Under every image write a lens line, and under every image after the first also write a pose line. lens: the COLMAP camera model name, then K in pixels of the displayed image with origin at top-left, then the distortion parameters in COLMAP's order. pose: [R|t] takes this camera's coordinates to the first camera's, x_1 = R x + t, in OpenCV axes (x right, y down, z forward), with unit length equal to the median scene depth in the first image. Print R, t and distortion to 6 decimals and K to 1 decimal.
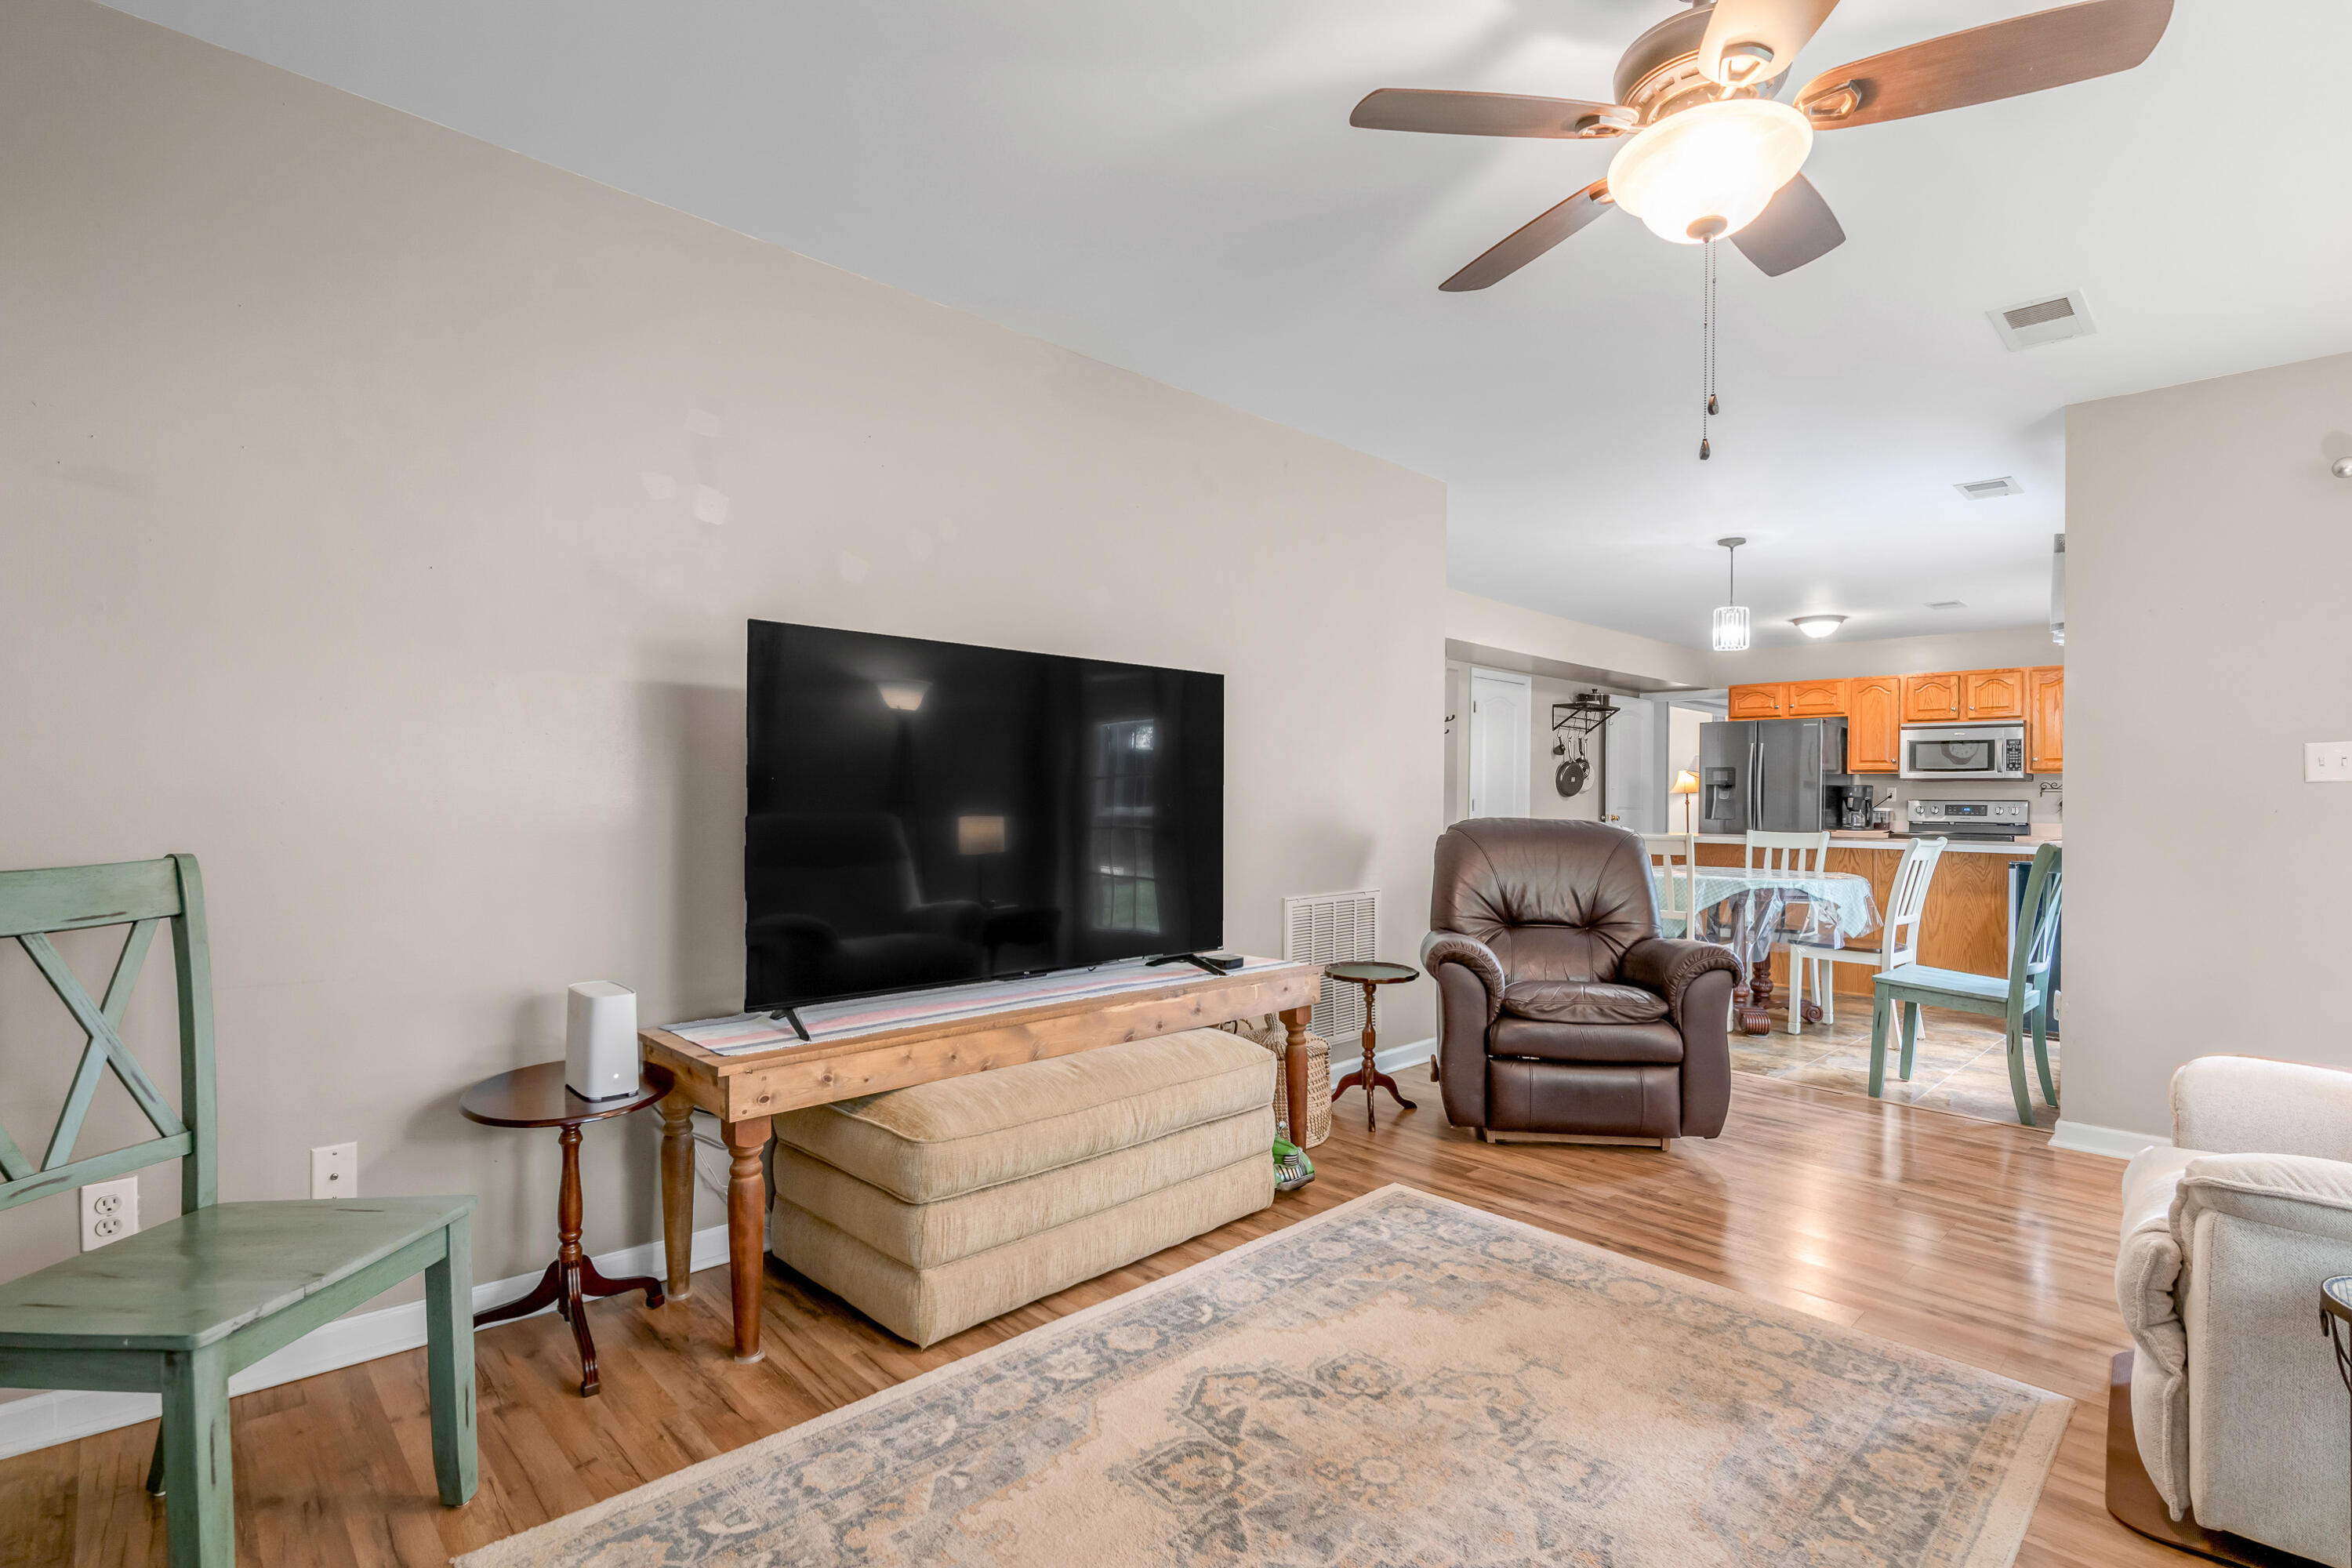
lens RADIAL K [[1101.8, 0, 1197.1], [0, 1101.8, 790.1], [0, 0, 1]] dist [-0.004042, -0.000326]
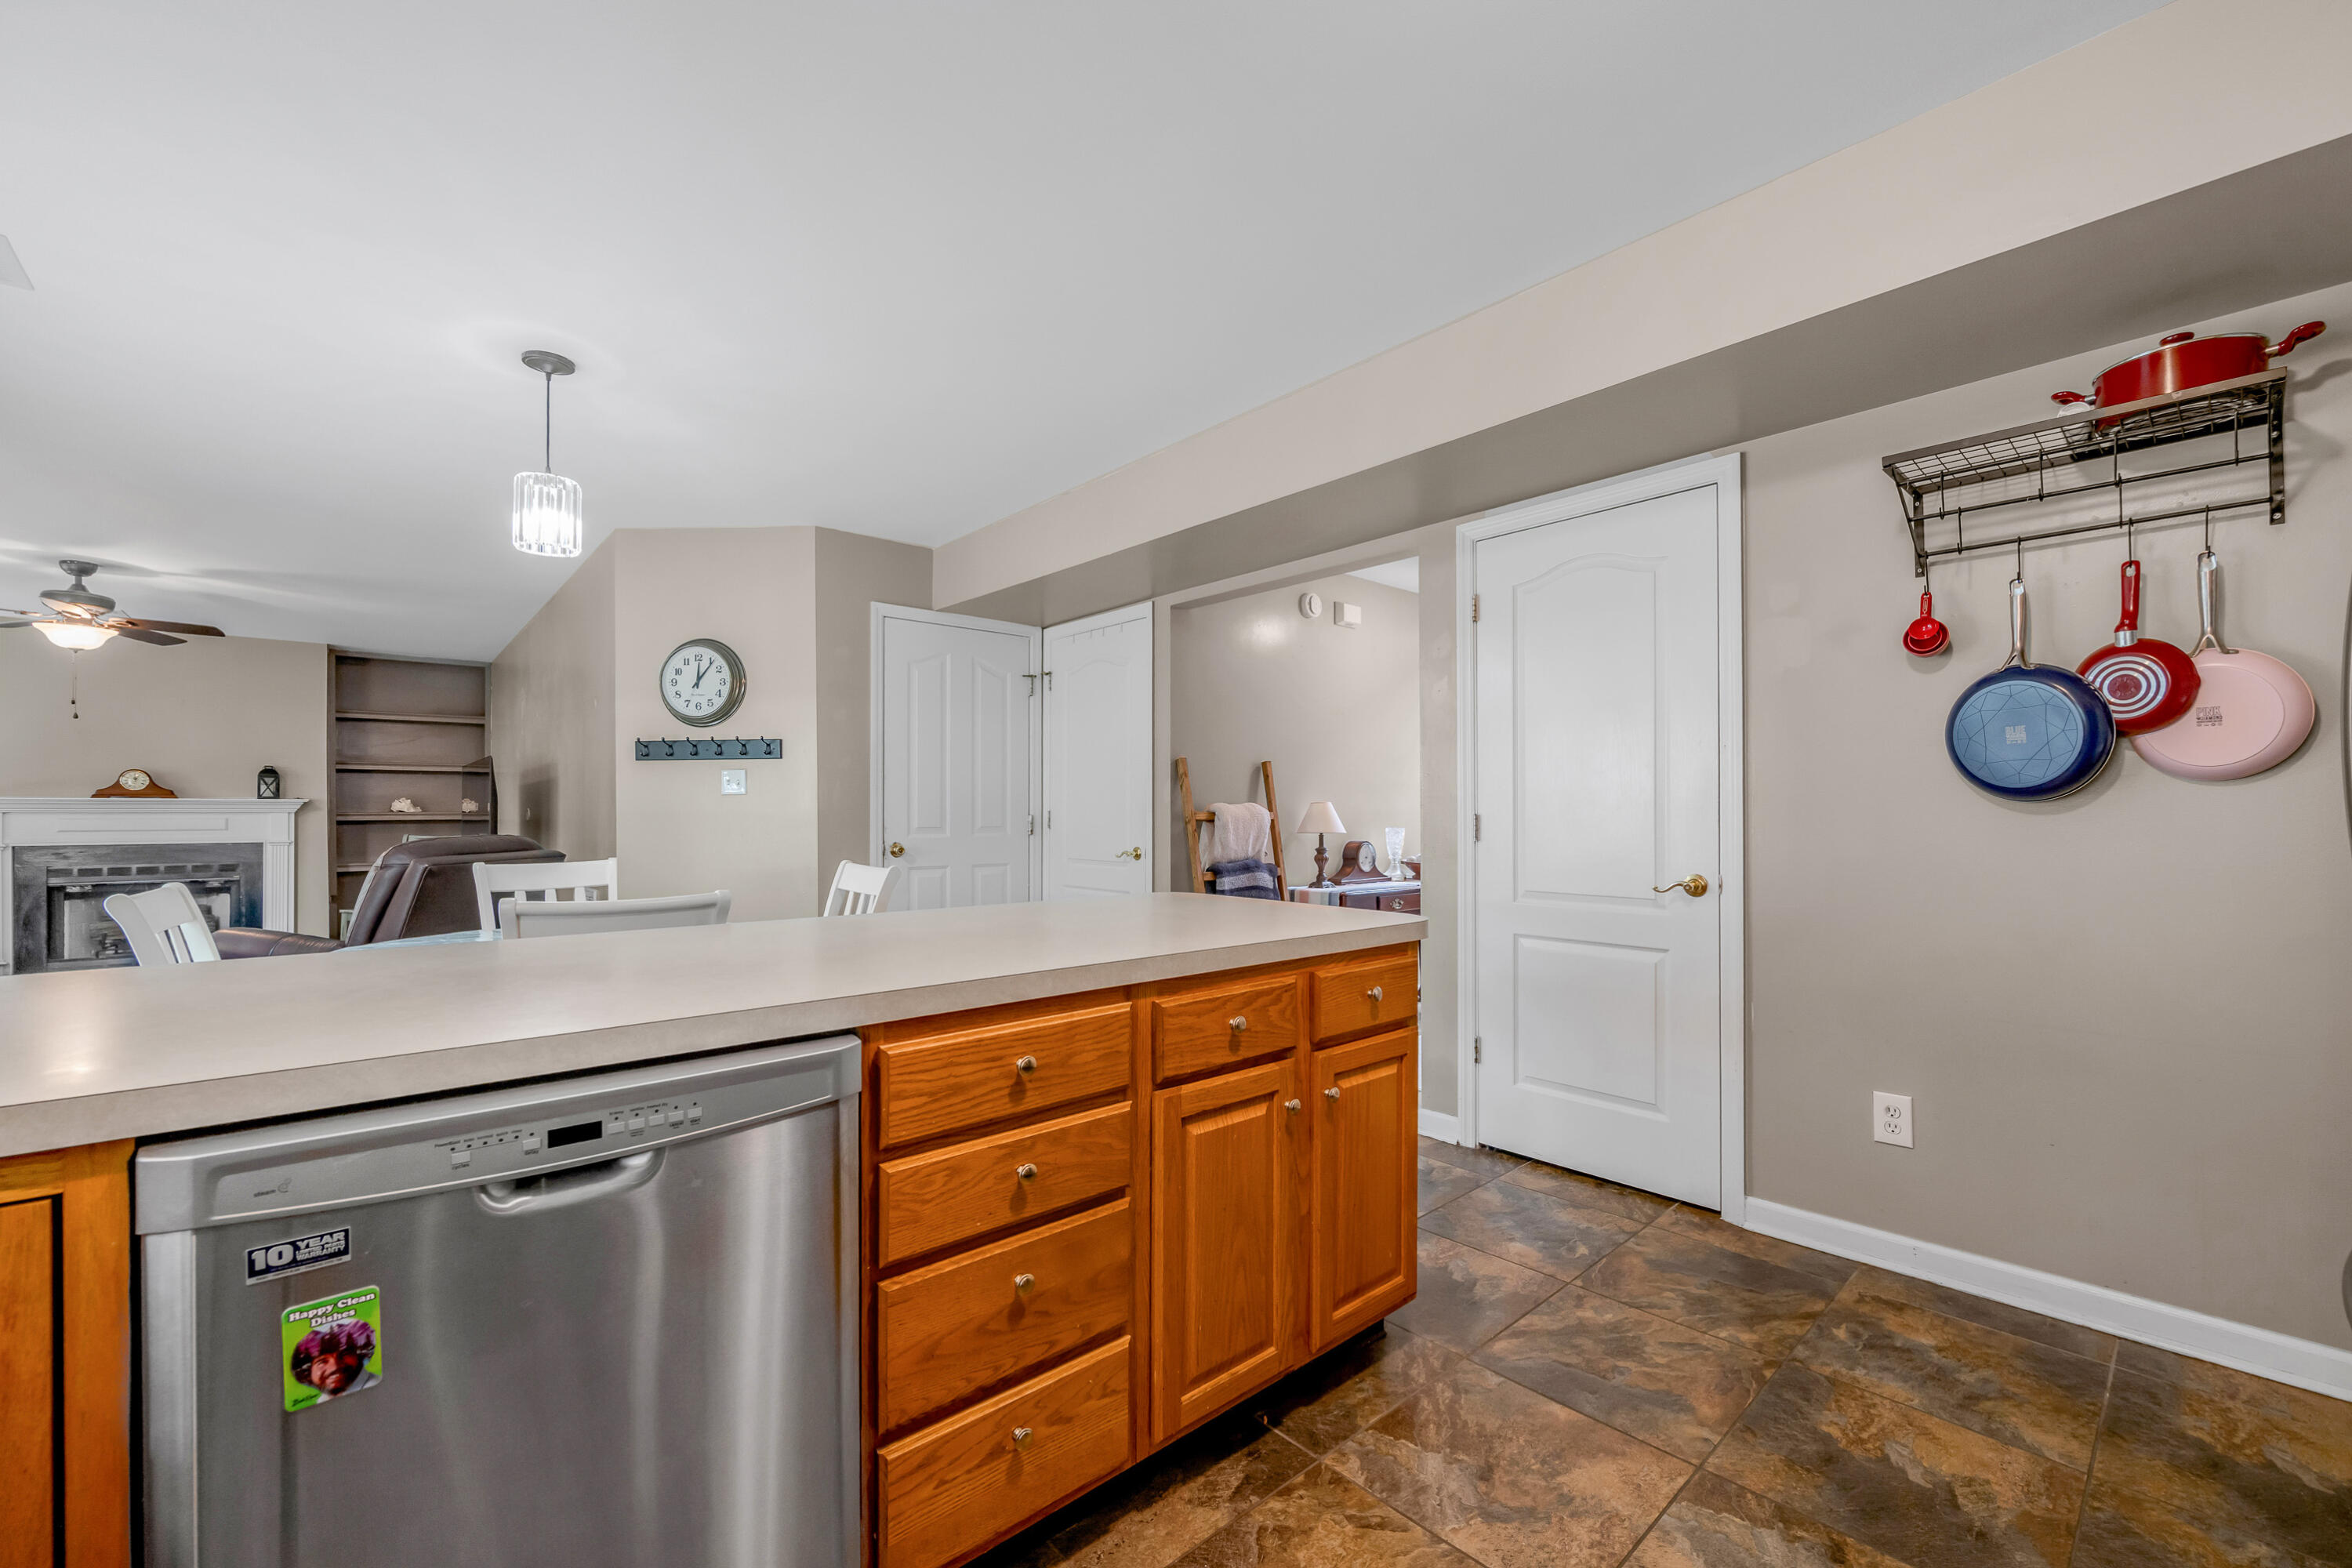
lens RADIAL K [[935.2, 0, 1185.7], [0, 935.2, 807.4], [0, 0, 1]] dist [-0.003596, 0.000045]
pose [[-0.025635, -0.017625, -0.999516, 1.873850], [0.012539, 0.999760, -0.017951, 0.034033], [0.999593, -0.012993, -0.025407, 2.627321]]
